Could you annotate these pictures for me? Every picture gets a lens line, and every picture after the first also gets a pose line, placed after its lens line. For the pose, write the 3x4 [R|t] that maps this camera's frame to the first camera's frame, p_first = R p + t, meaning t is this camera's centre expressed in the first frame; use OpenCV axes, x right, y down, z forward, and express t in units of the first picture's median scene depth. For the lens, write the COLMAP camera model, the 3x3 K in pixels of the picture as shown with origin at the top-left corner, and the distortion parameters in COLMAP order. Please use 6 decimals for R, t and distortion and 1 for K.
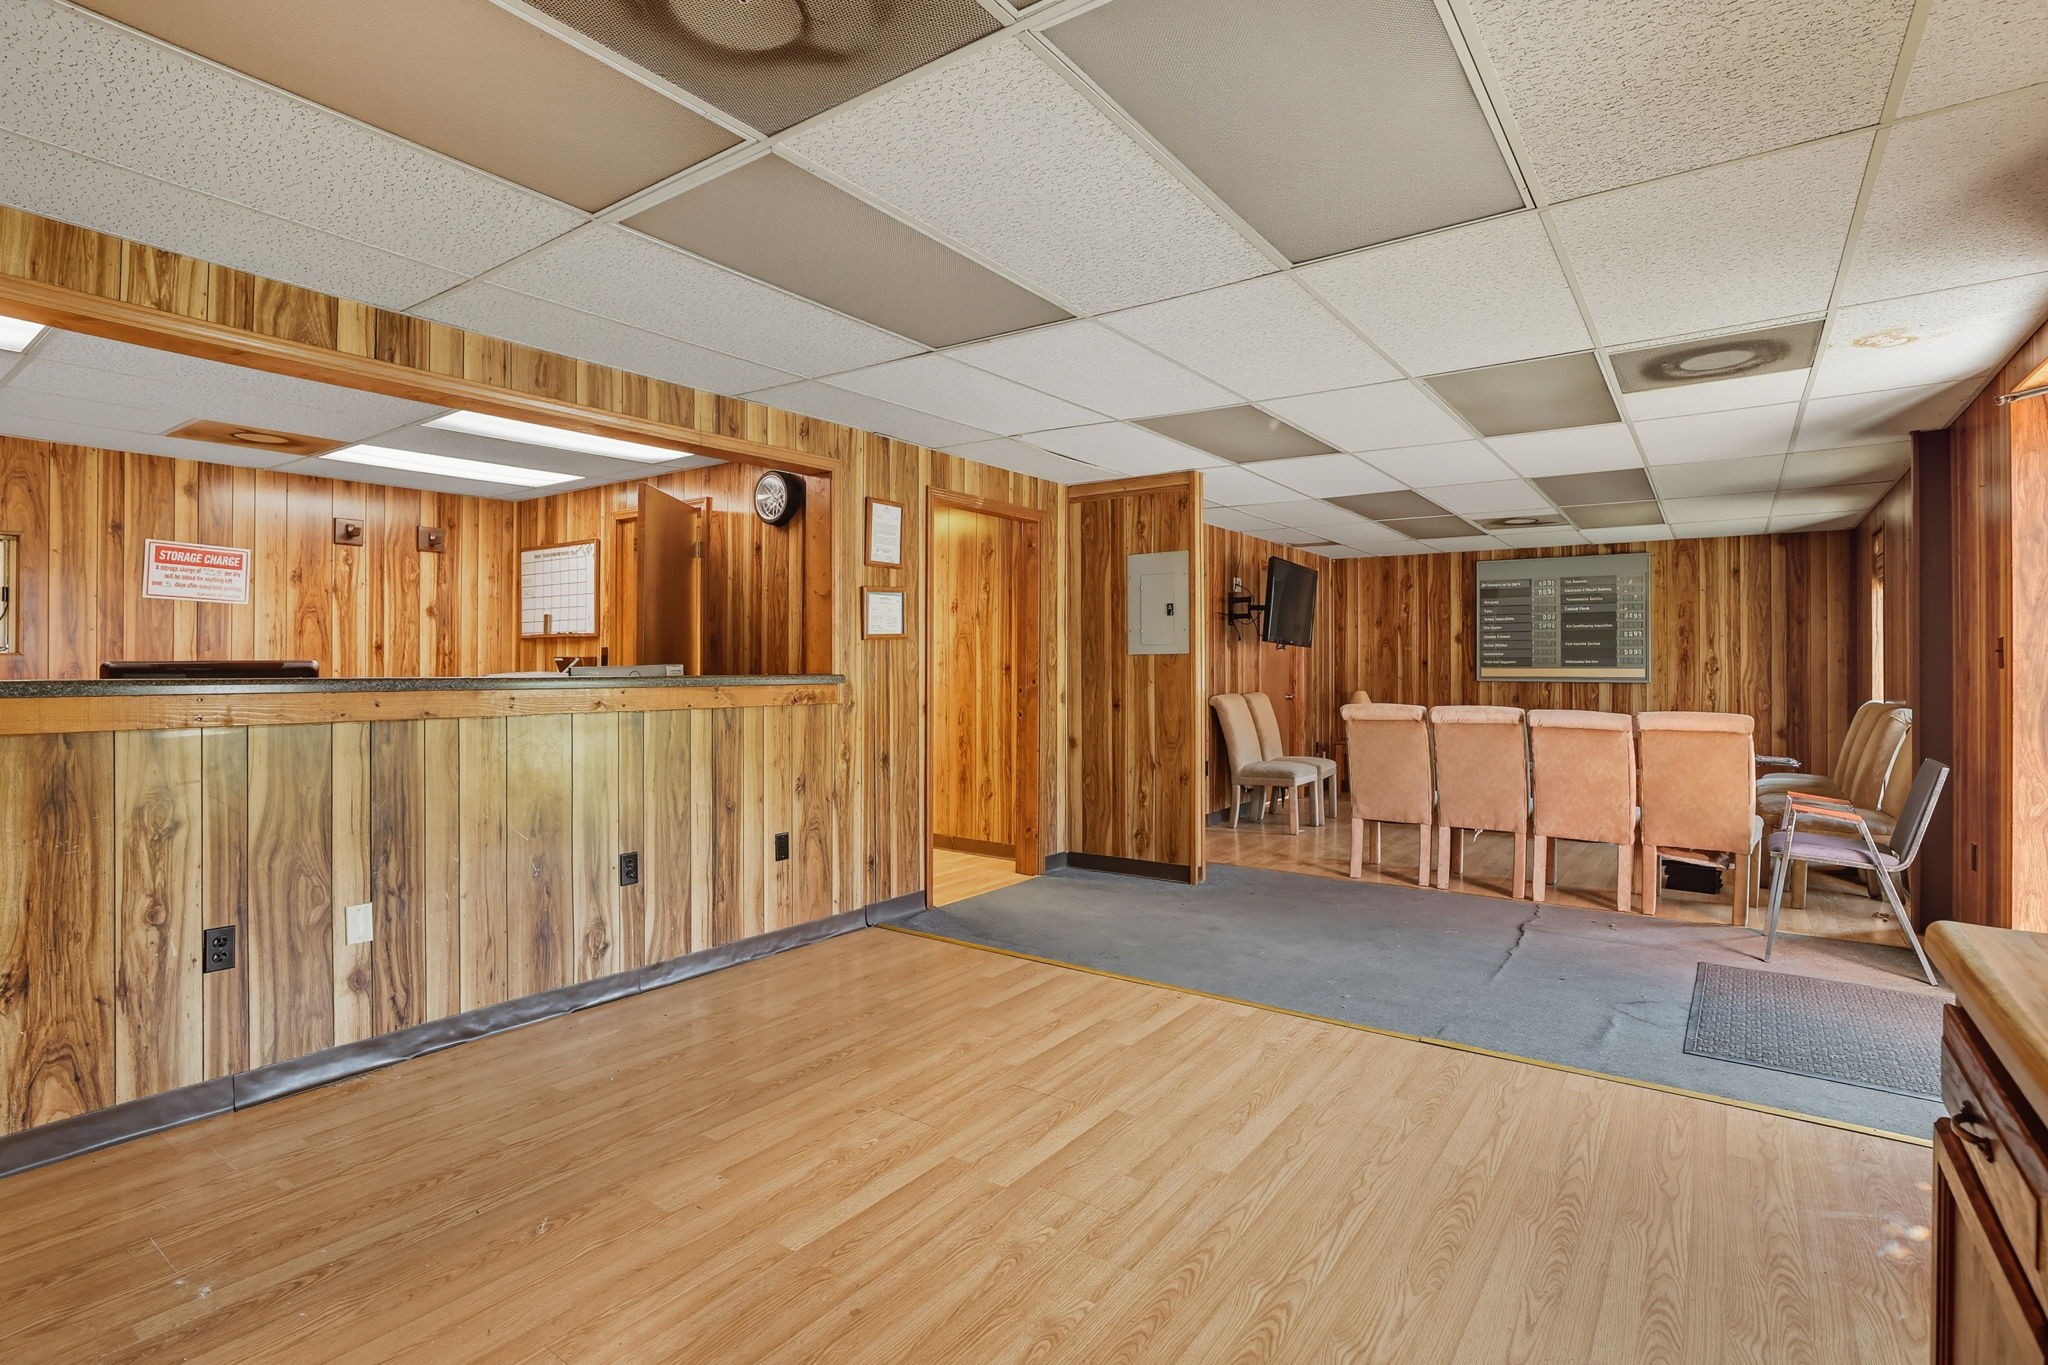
lens RADIAL K [[990.3, 0, 1022.3], [0, 990.3, 658.5], [0, 0, 1]] dist [-0.042830, 0.013881]
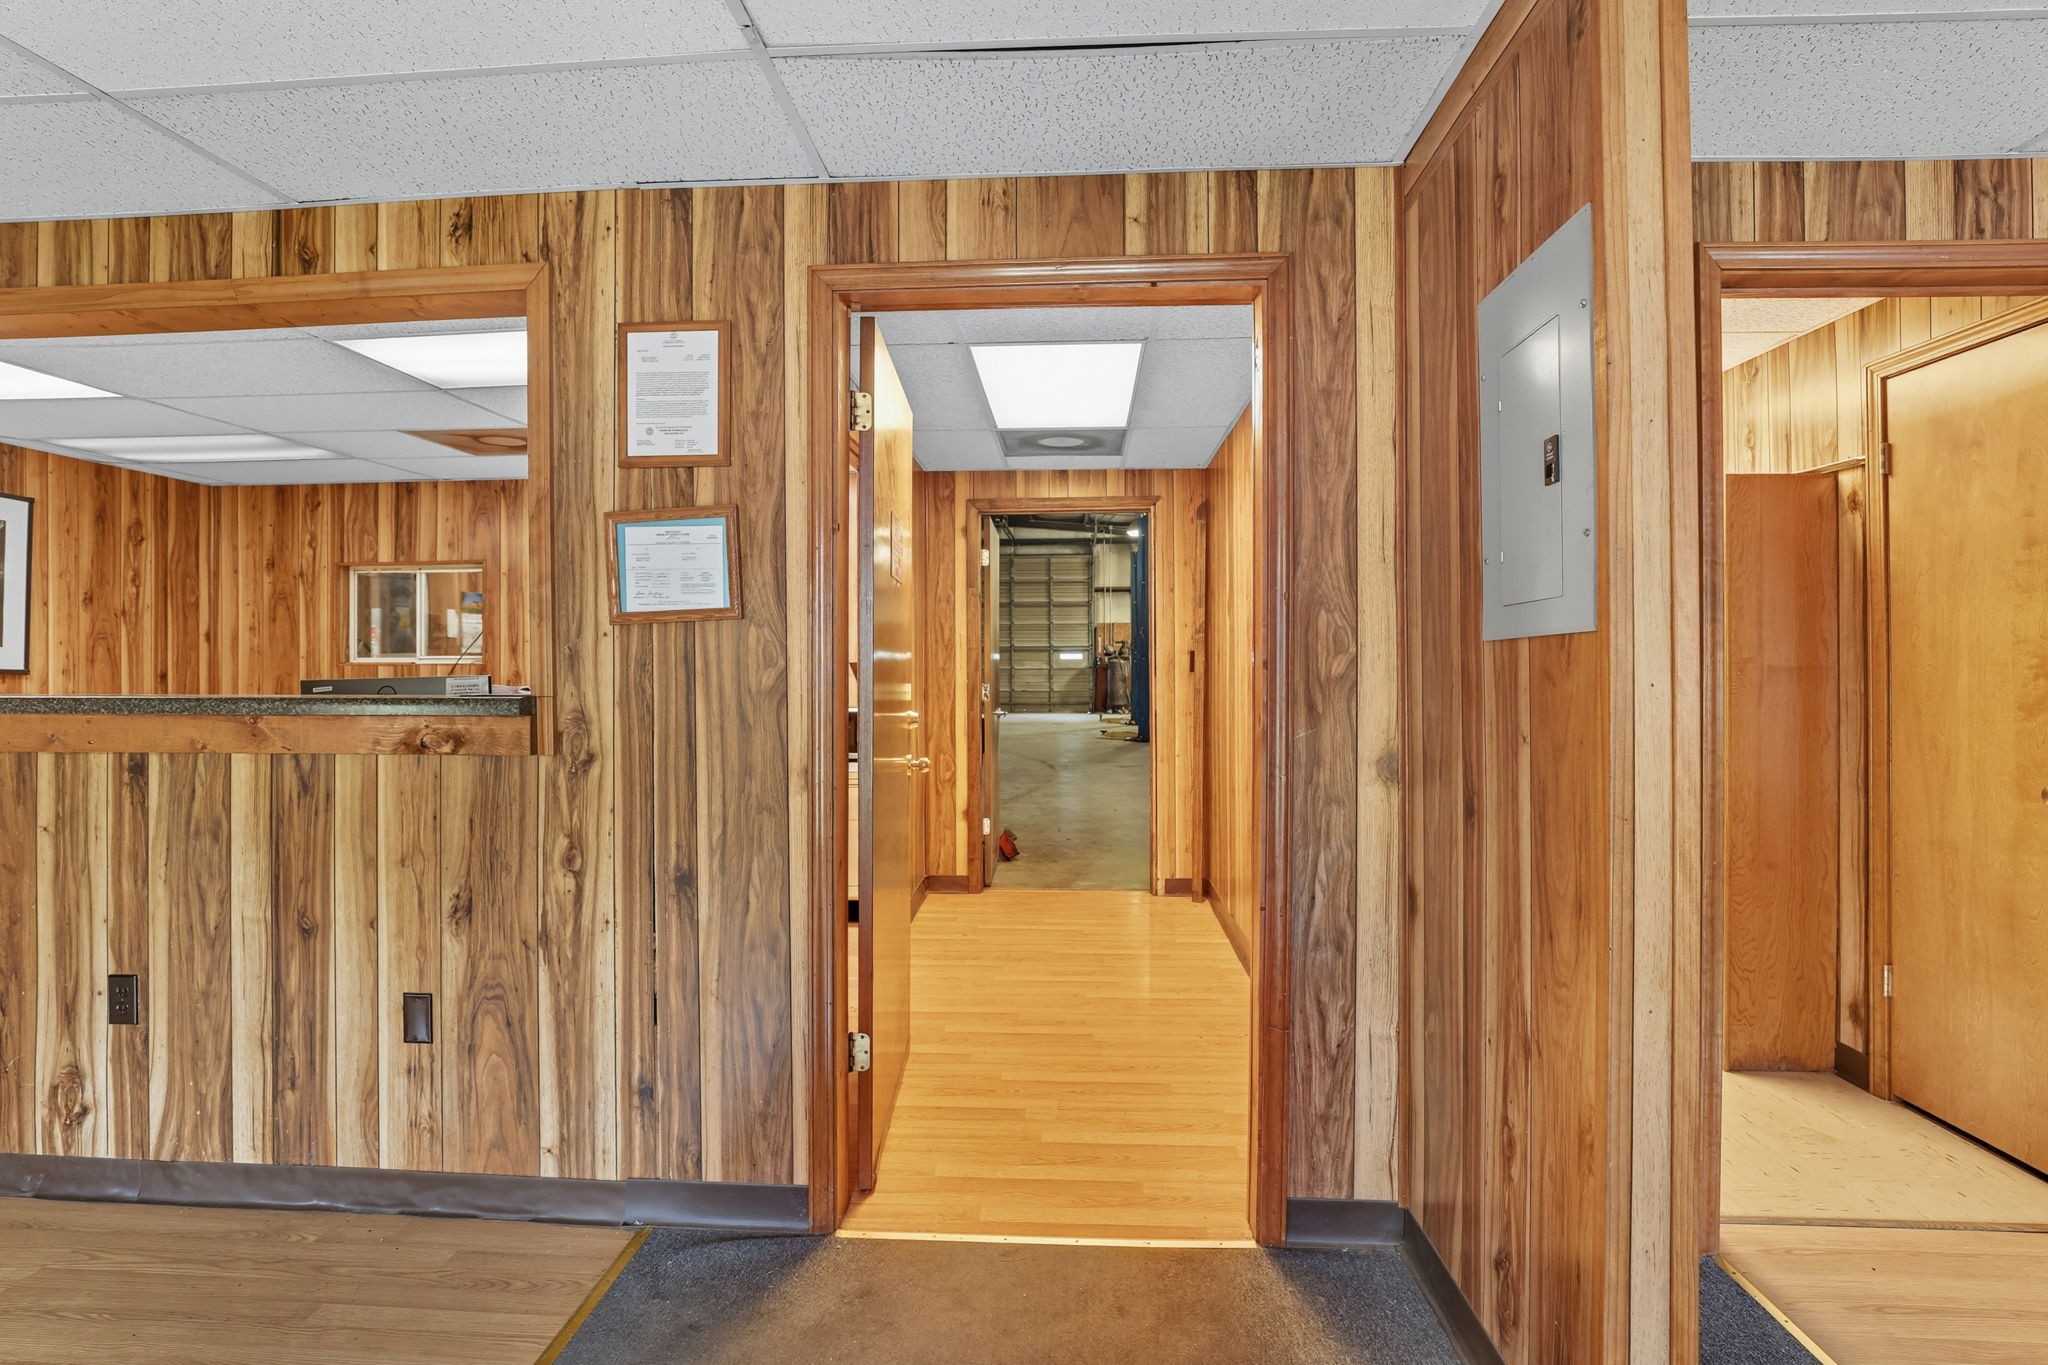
lens RADIAL K [[1030.5, 0, 1021.4], [0, 1030.5, 665.1], [0, 0, 1]] dist [-0.038541, 0.011915]
pose [[0.537800, -0.004674, -0.843059, 0.374762], [0.008505, 0.999964, -0.000118, 0.002672], [0.843029, -0.007107, 0.537821, 0.930301]]
